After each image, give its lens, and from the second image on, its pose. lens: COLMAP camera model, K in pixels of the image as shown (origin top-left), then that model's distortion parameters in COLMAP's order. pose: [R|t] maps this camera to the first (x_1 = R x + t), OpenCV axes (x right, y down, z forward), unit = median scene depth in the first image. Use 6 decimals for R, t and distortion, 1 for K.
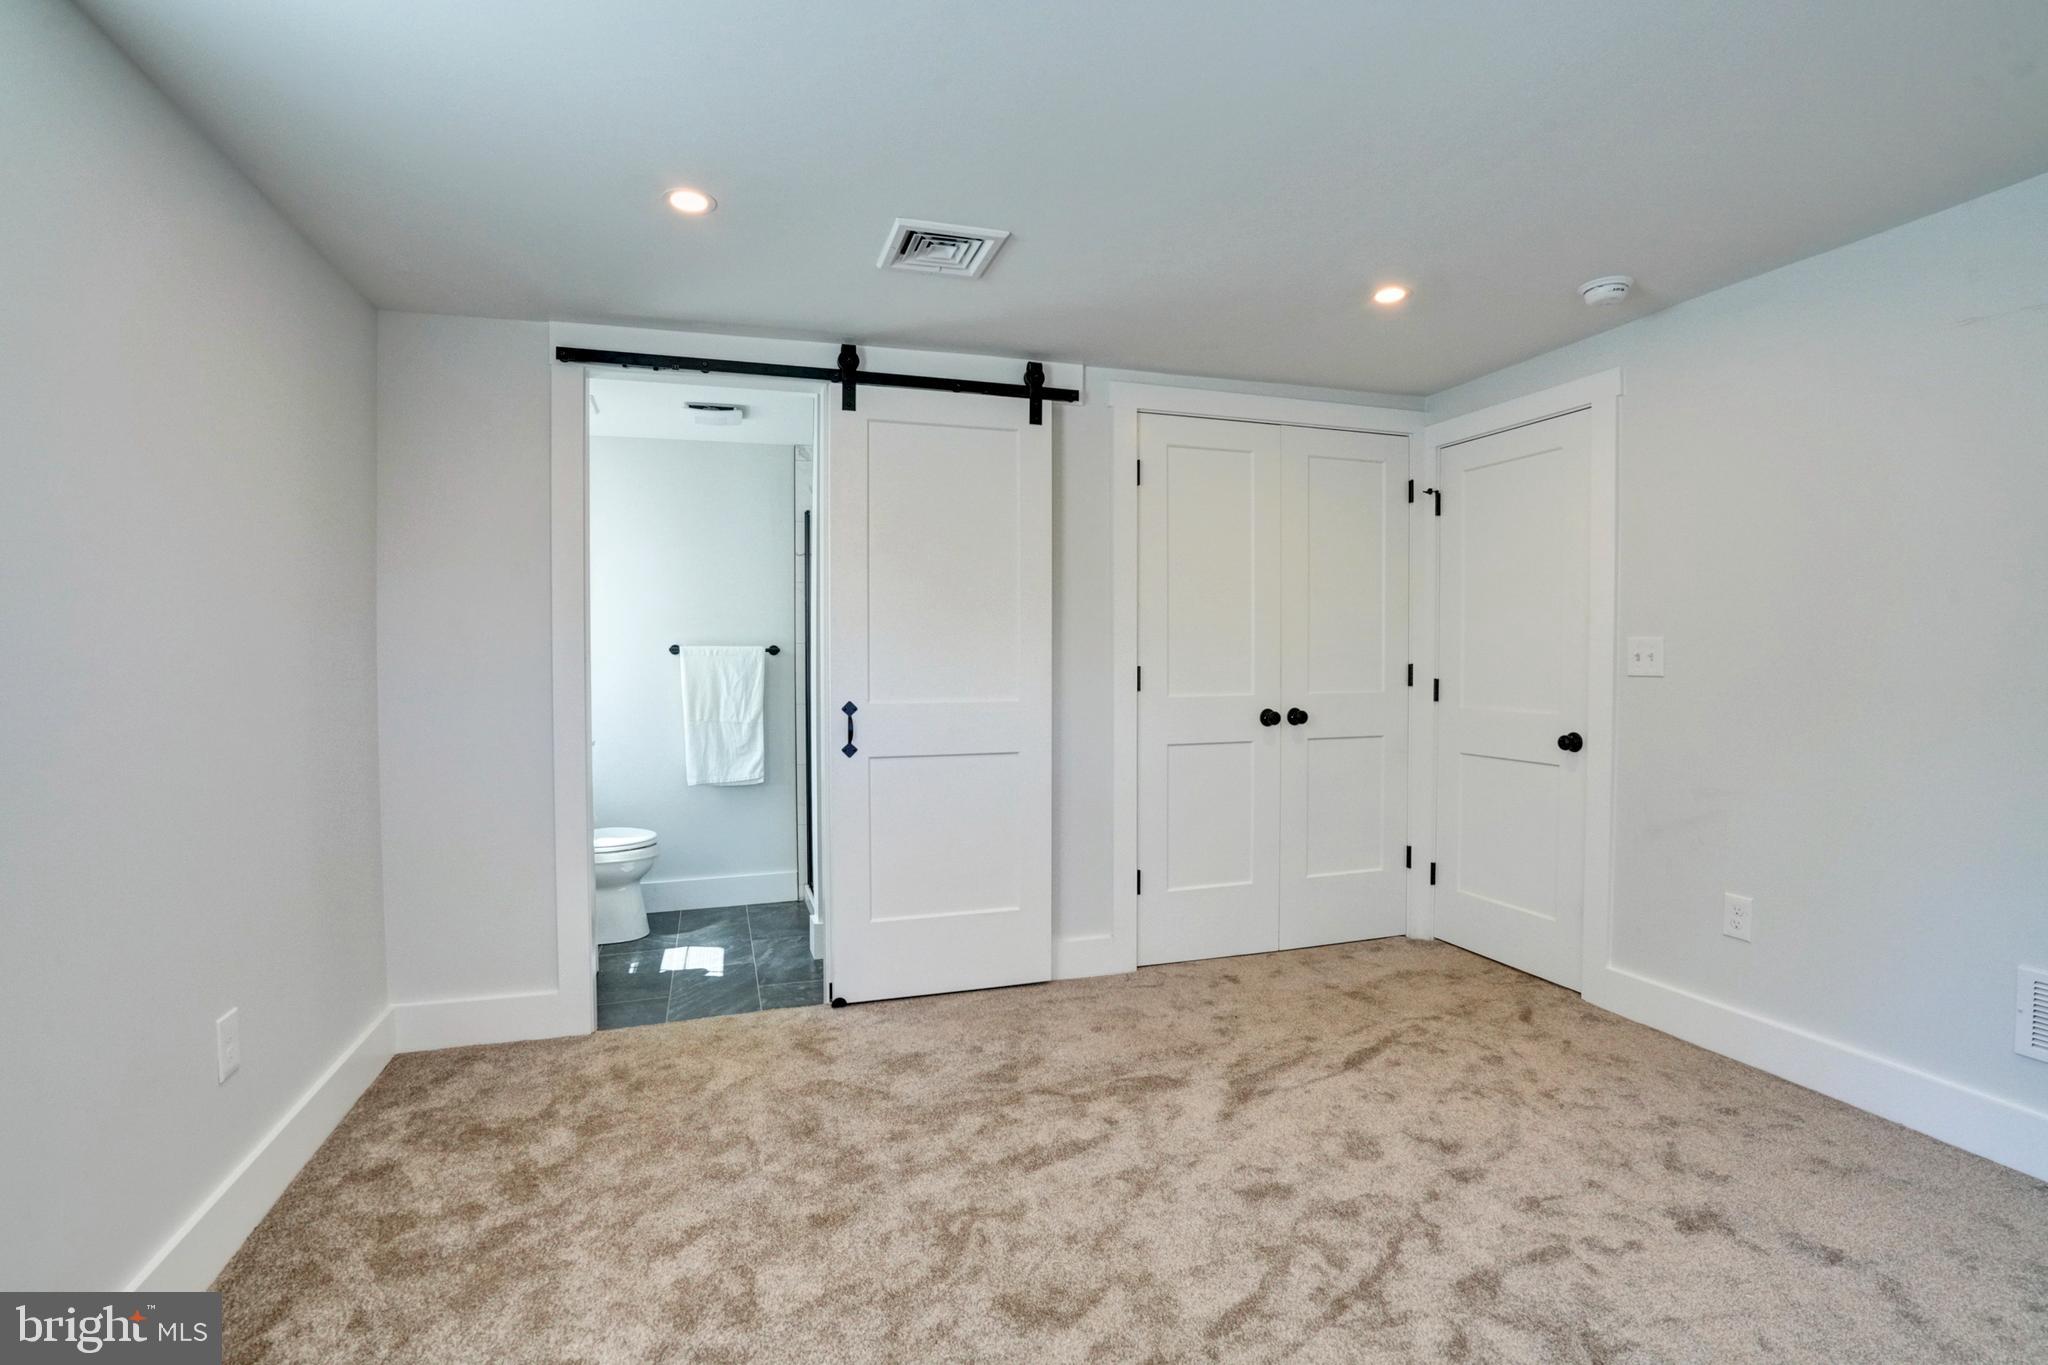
lens RADIAL K [[940.8, 0, 1022.9], [0, 940.8, 687.4], [0, 0, 1]] dist [-0.049886, 0.011507]
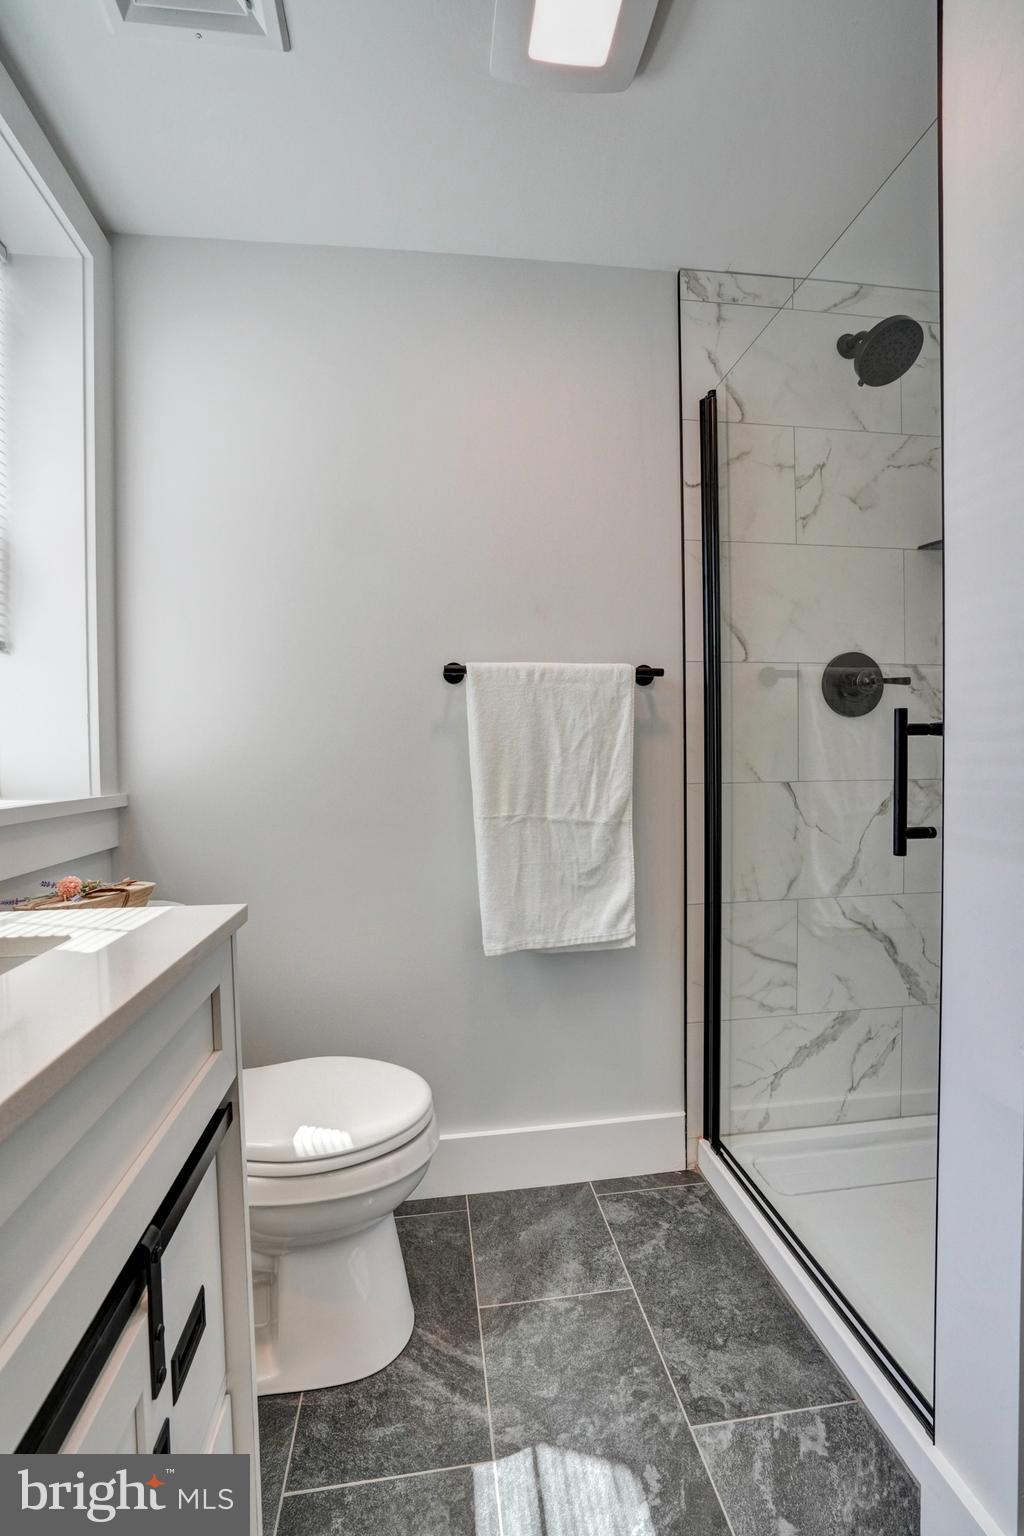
lens RADIAL K [[705.6, 0, 509.7], [0, 705.6, 772.2], [0, 0, 1]] dist [-0.049886, 0.011507]
pose [[0.982268, -0.004078, -0.187439, -0.273264], [0.002543, 0.999961, -0.008433, 0.015395], [0.187466, 0.007807, 0.982240, 0.638646]]
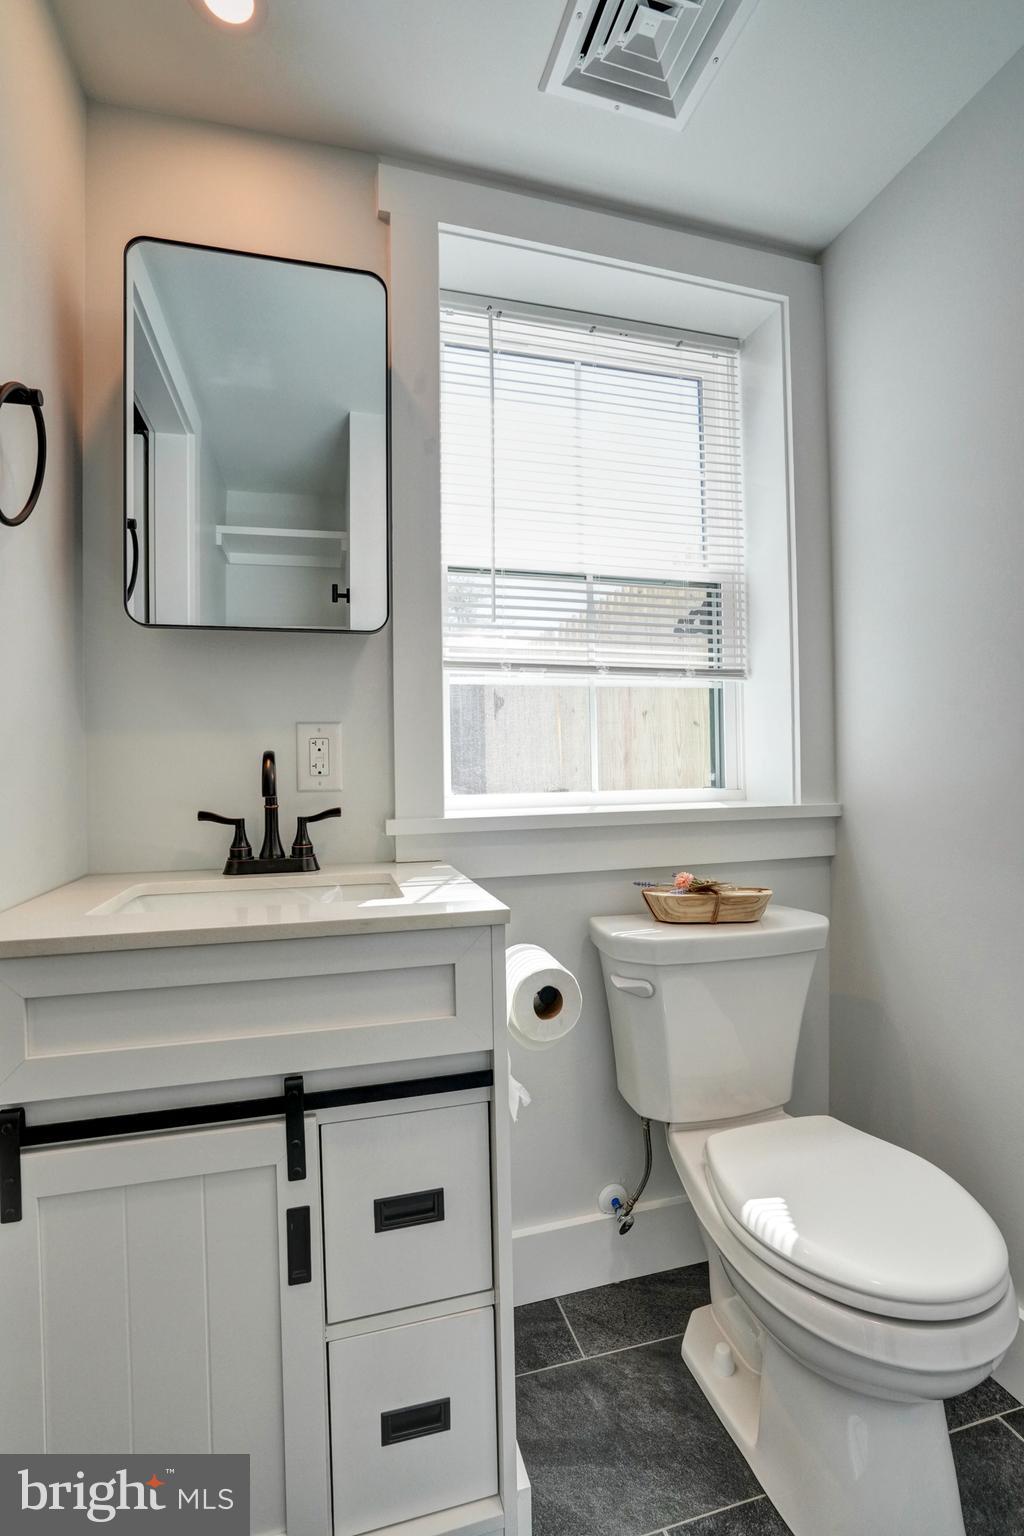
lens RADIAL K [[705.6, 0, 525.5], [0, 705.6, 772.3], [0, 0, 1]] dist [-0.049886, 0.011507]
pose [[-0.034979, 0.006237, -0.999369, -0.175366], [-0.014821, 0.999867, 0.006758, 0.007255], [0.999278, 0.015048, -0.034882, 0.799849]]
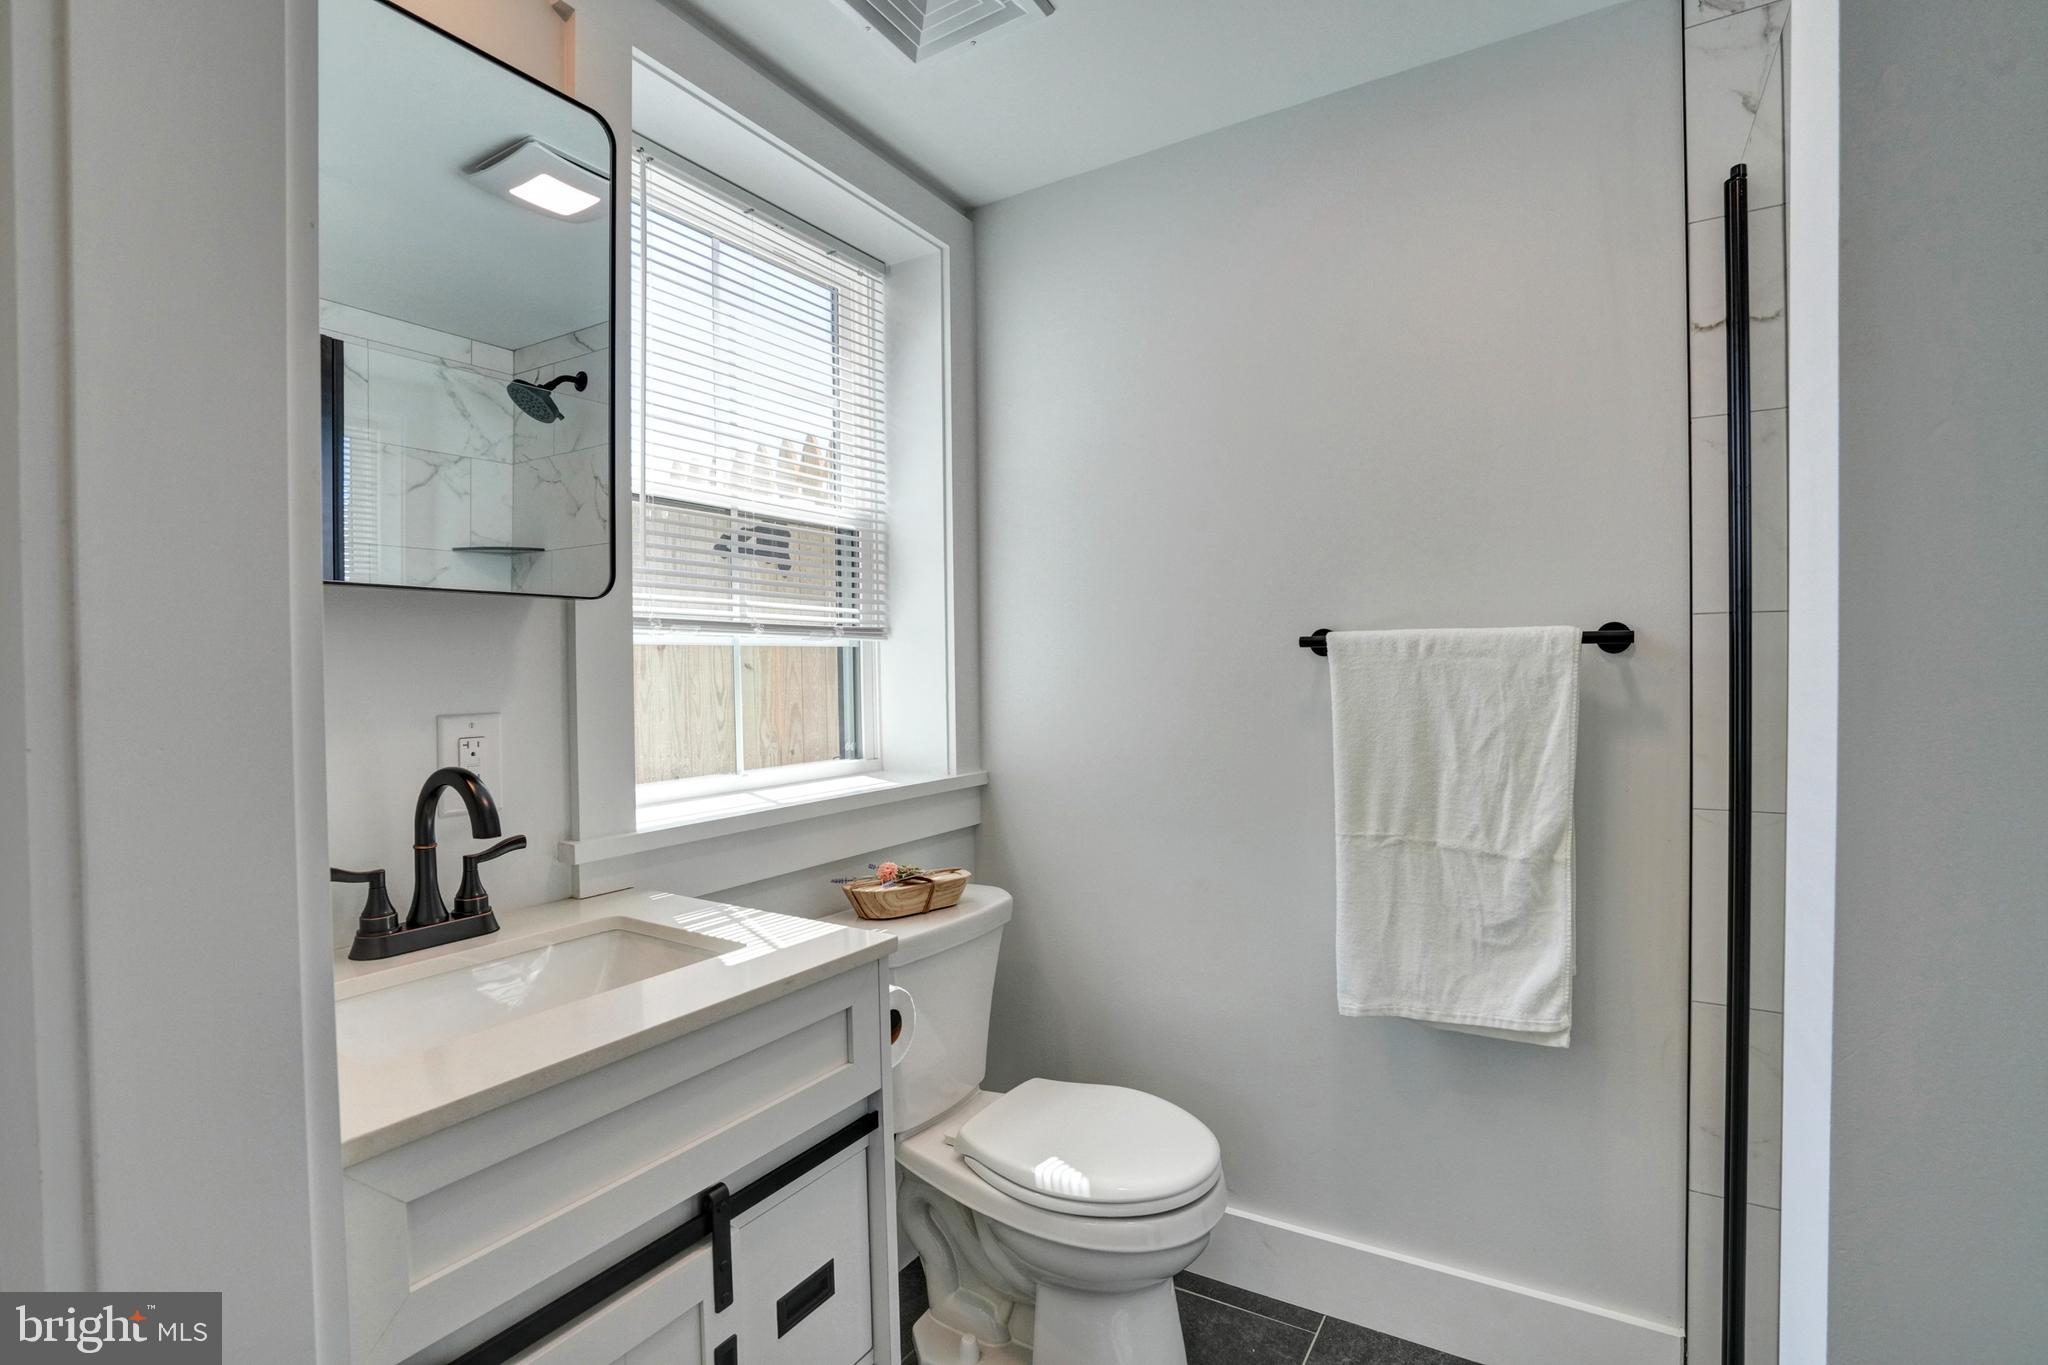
lens RADIAL K [[940.8, 0, 1028.7], [0, 940.8, 679.0], [0, 0, 1]] dist [-0.049886, 0.011507]
pose [[0.650949, 0.003231, -0.759115, -0.159465], [-0.014424, 0.999863, -0.008113, -0.019794], [0.758985, 0.016231, 0.650906, 0.655693]]
